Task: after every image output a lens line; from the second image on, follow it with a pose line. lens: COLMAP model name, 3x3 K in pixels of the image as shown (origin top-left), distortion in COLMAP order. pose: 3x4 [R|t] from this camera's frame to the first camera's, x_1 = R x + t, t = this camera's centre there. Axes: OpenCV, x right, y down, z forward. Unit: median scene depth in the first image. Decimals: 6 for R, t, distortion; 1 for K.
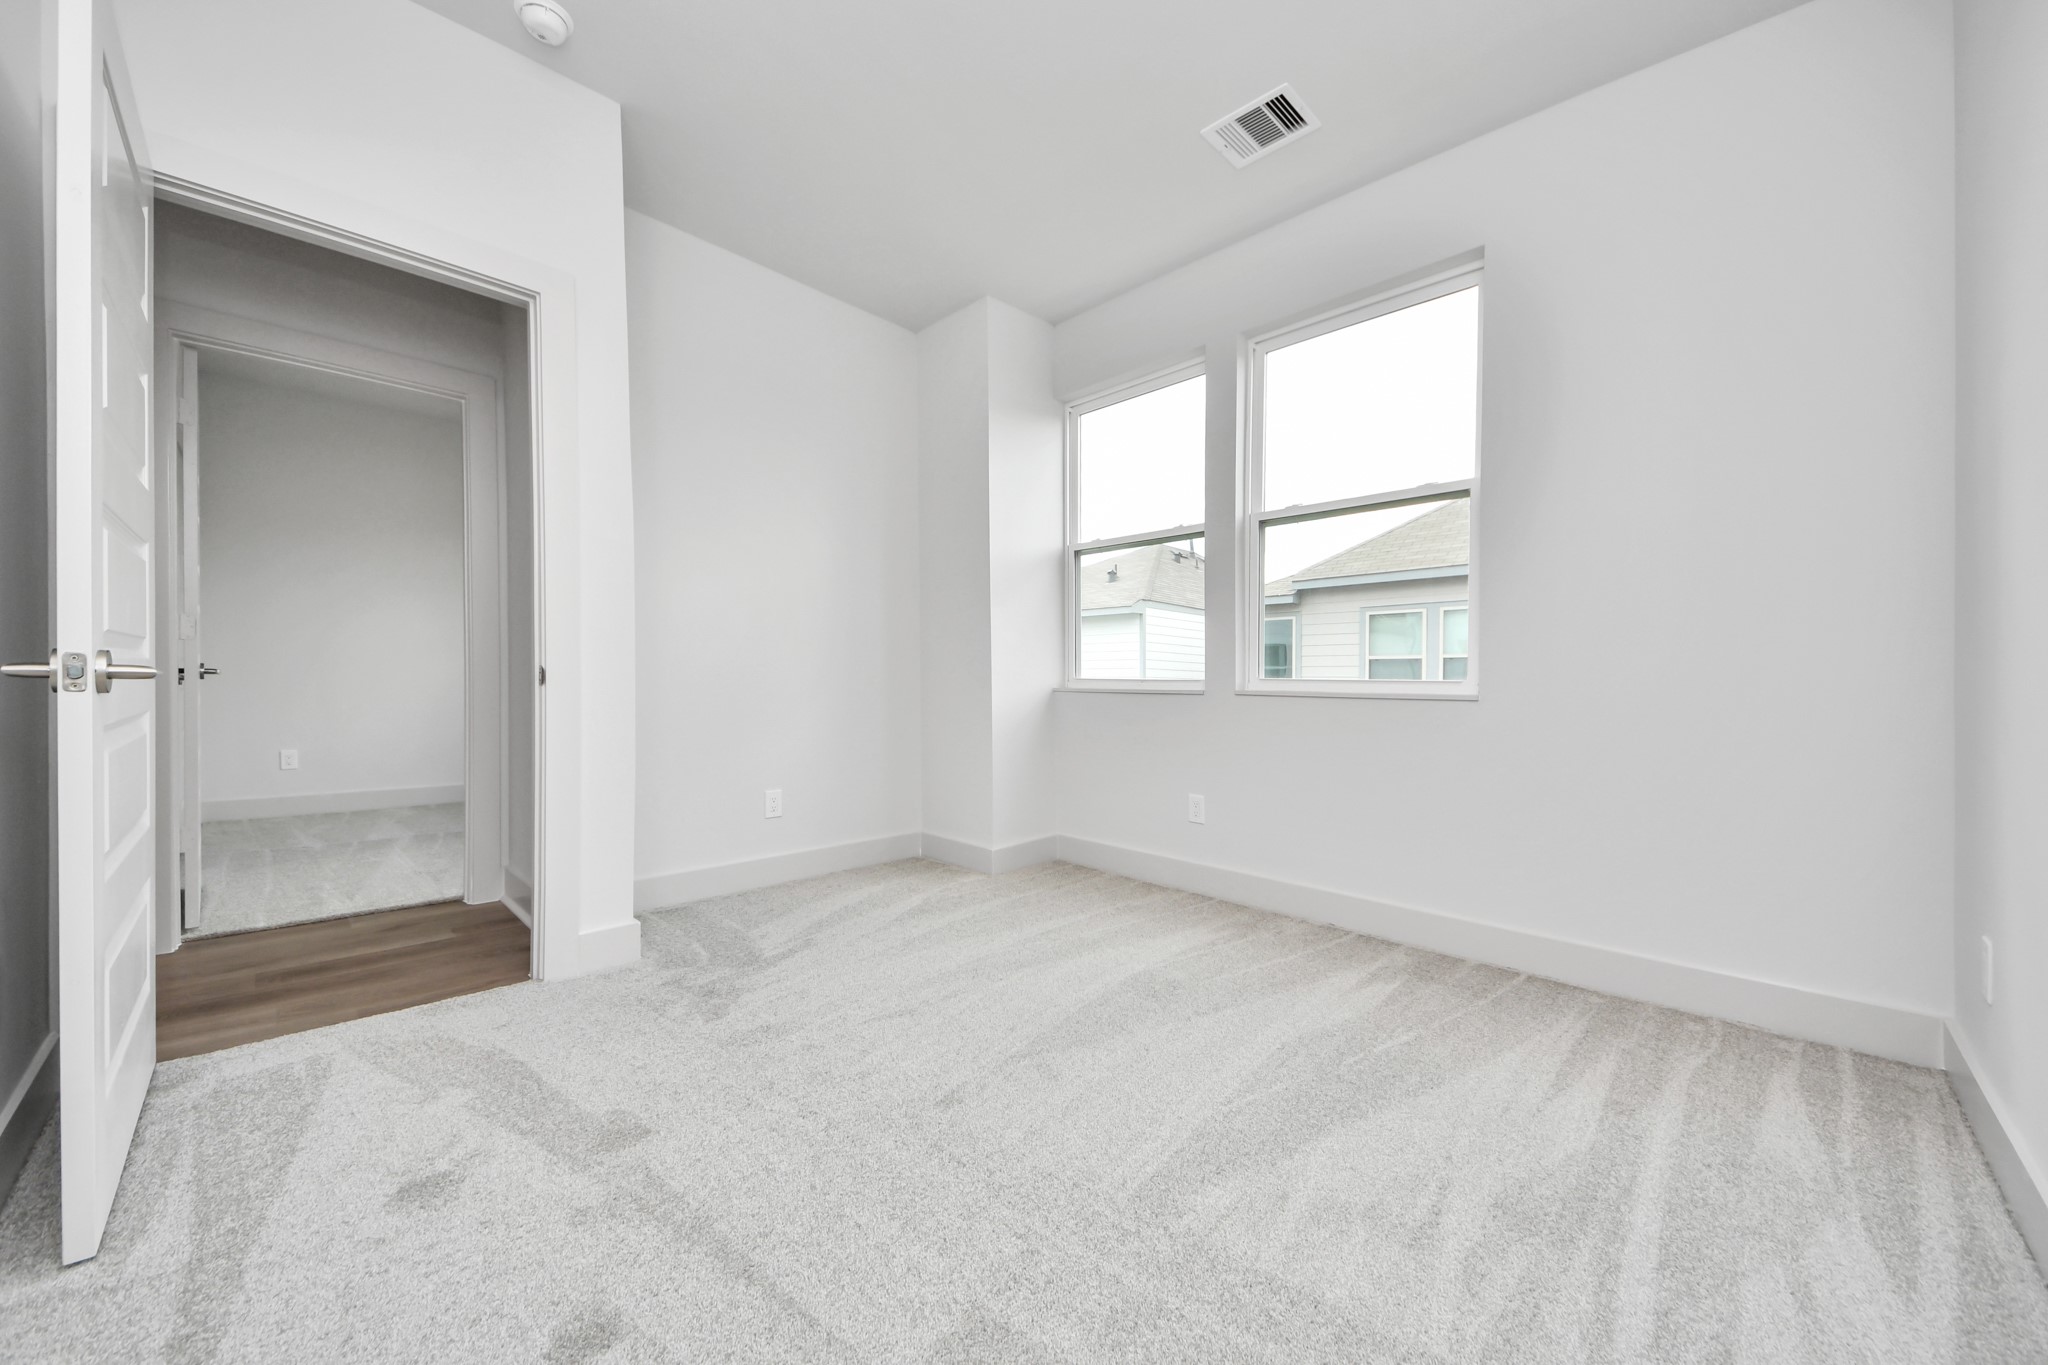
lens RADIAL K [[746.7, 0, 1018.3], [0, 746.7, 686.0], [0, 0, 1]] dist [0.000144, -0.009431]
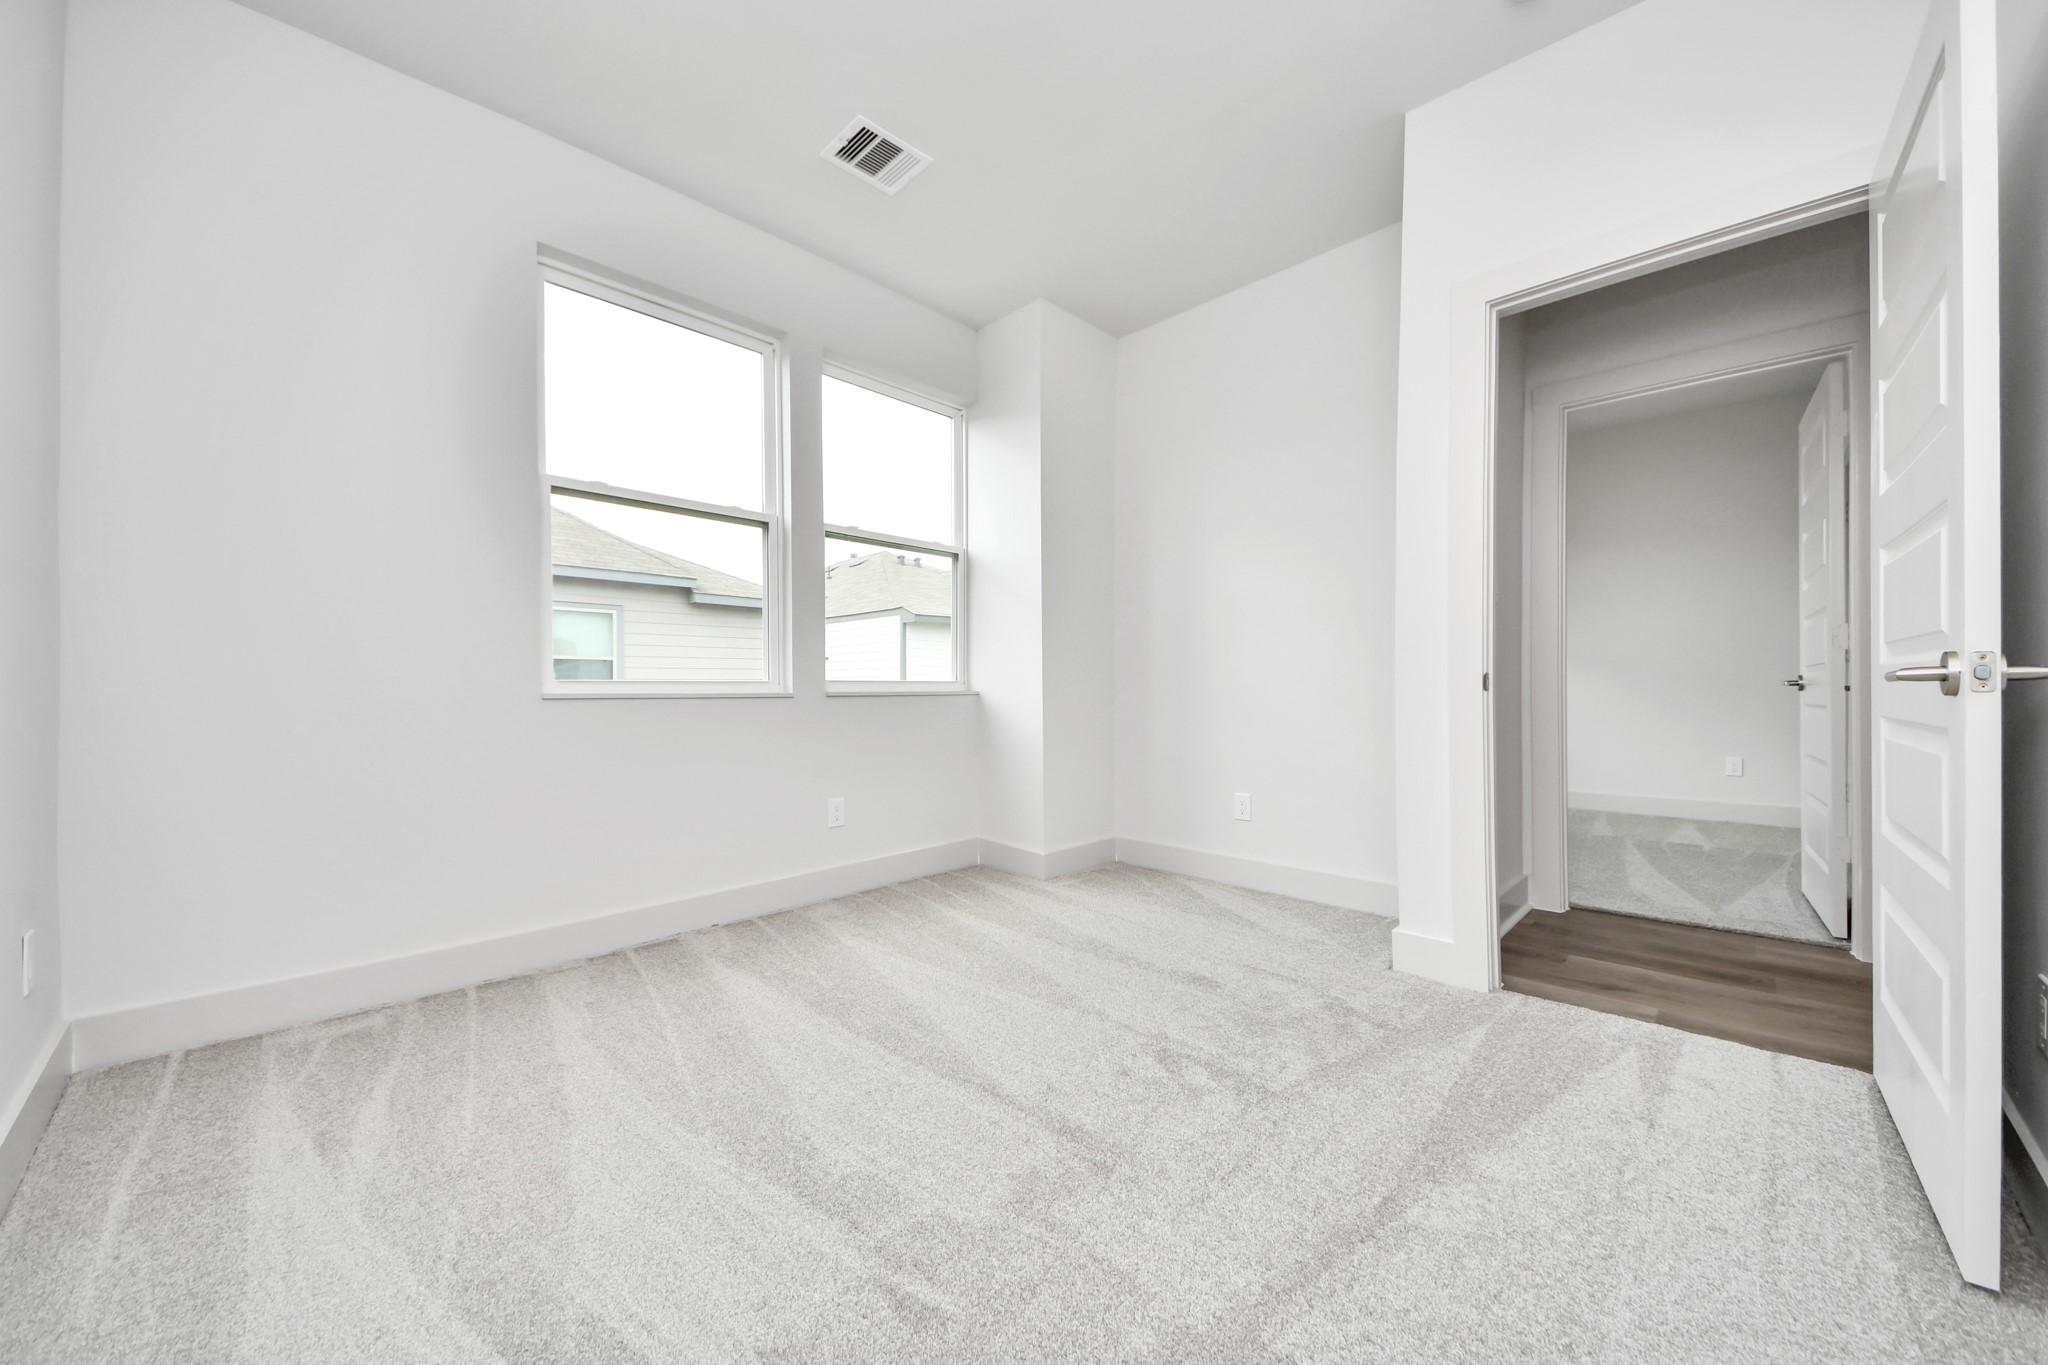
lens RADIAL K [[739.8, 0, 1037.5], [0, 739.8, 662.7], [0, 0, 1]] dist [0.000661, -0.000041]
pose [[-0.042130, 0.019129, 0.998929, -0.790878], [0.010575, 0.999769, -0.018699, -0.011468], [-0.999056, 0.009776, -0.042322, 0.804508]]
